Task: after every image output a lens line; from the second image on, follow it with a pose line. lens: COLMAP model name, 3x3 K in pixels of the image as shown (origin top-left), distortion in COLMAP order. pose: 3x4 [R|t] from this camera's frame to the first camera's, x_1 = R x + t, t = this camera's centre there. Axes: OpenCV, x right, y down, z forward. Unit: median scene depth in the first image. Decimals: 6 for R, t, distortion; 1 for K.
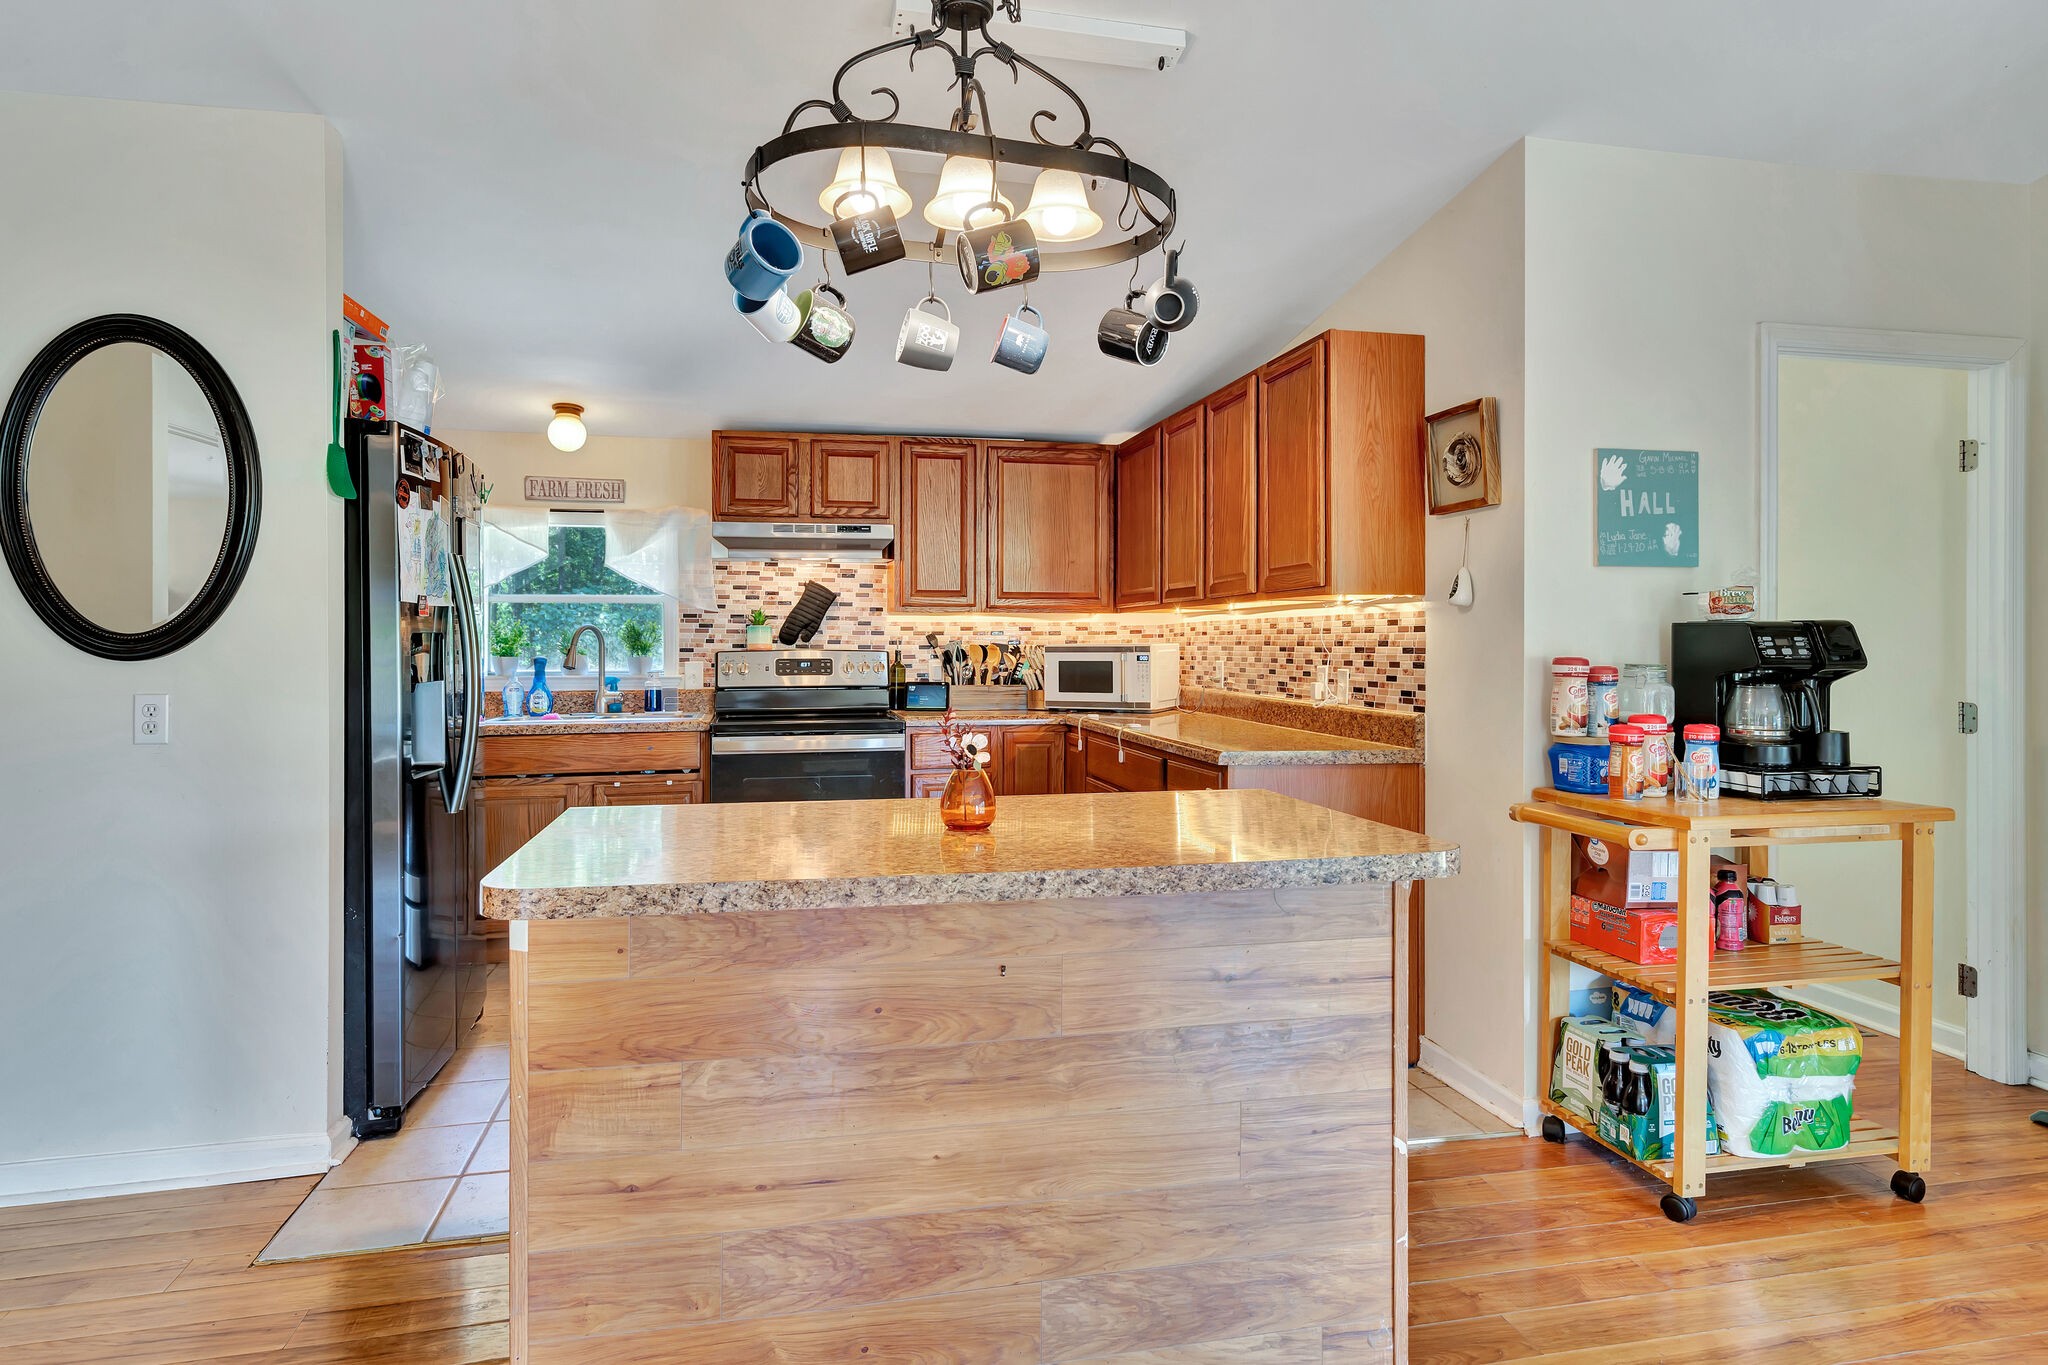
lens RADIAL K [[1160.4, 0, 1022.7], [0, 1160.4, 643.5], [0, 0, 1]] dist [0.005097, 0.001362]
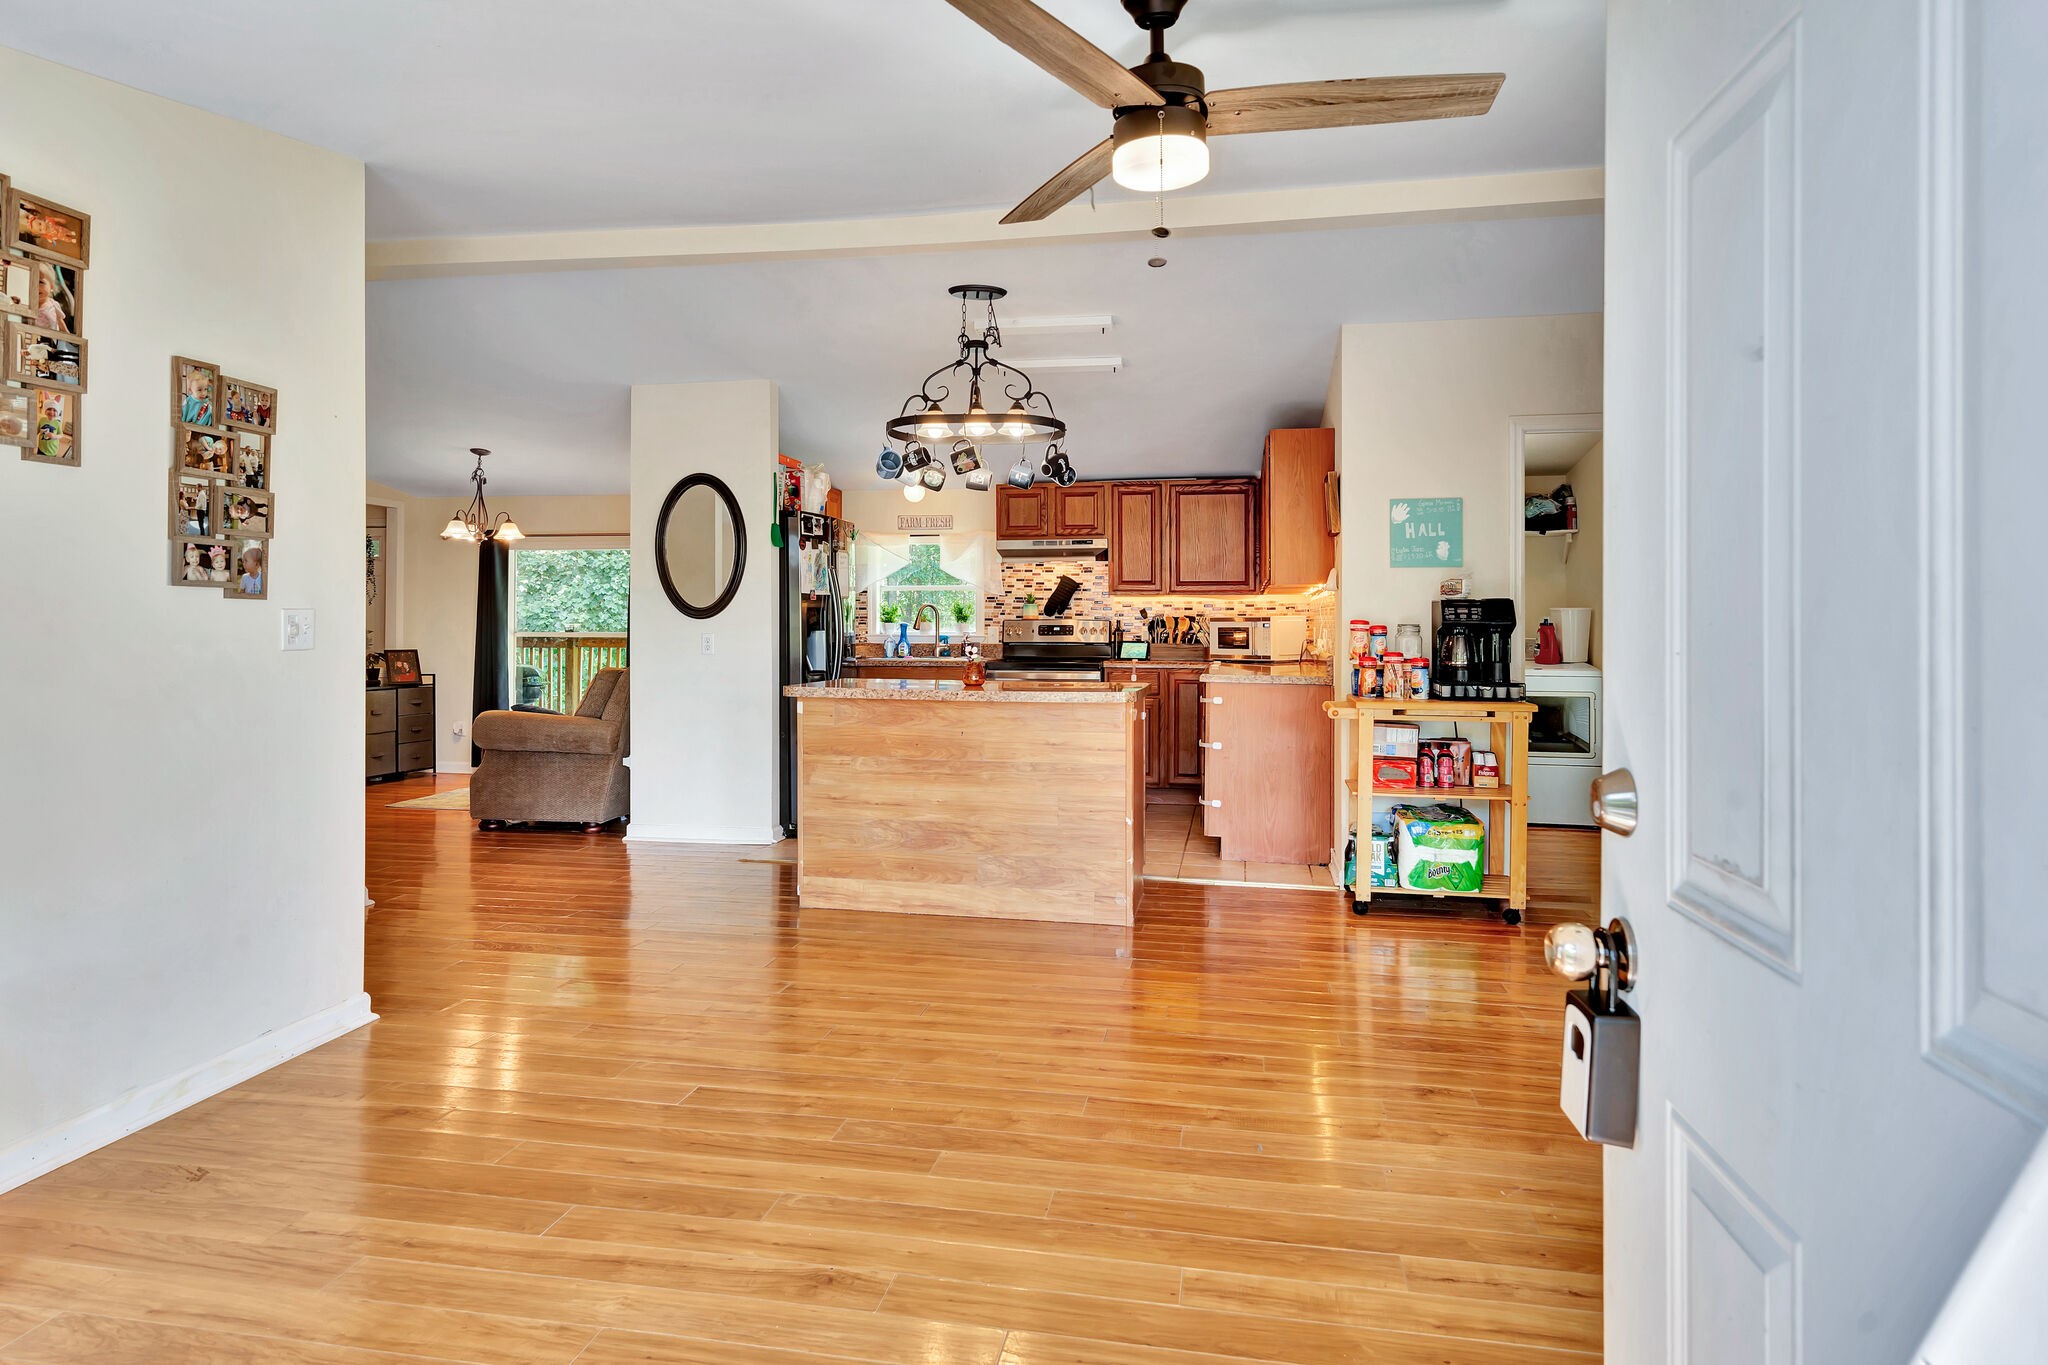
lens RADIAL K [[1160.4, 0, 1022.7], [0, 1160.4, 643.5], [0, 0, 1]] dist [0.005097, 0.001362]
pose [[0.919885, 0.009928, -0.392062, 0.611741], [-0.002940, 0.999826, 0.018420, 0.014641], [0.392176, -0.015791, 0.919755, -0.734120]]
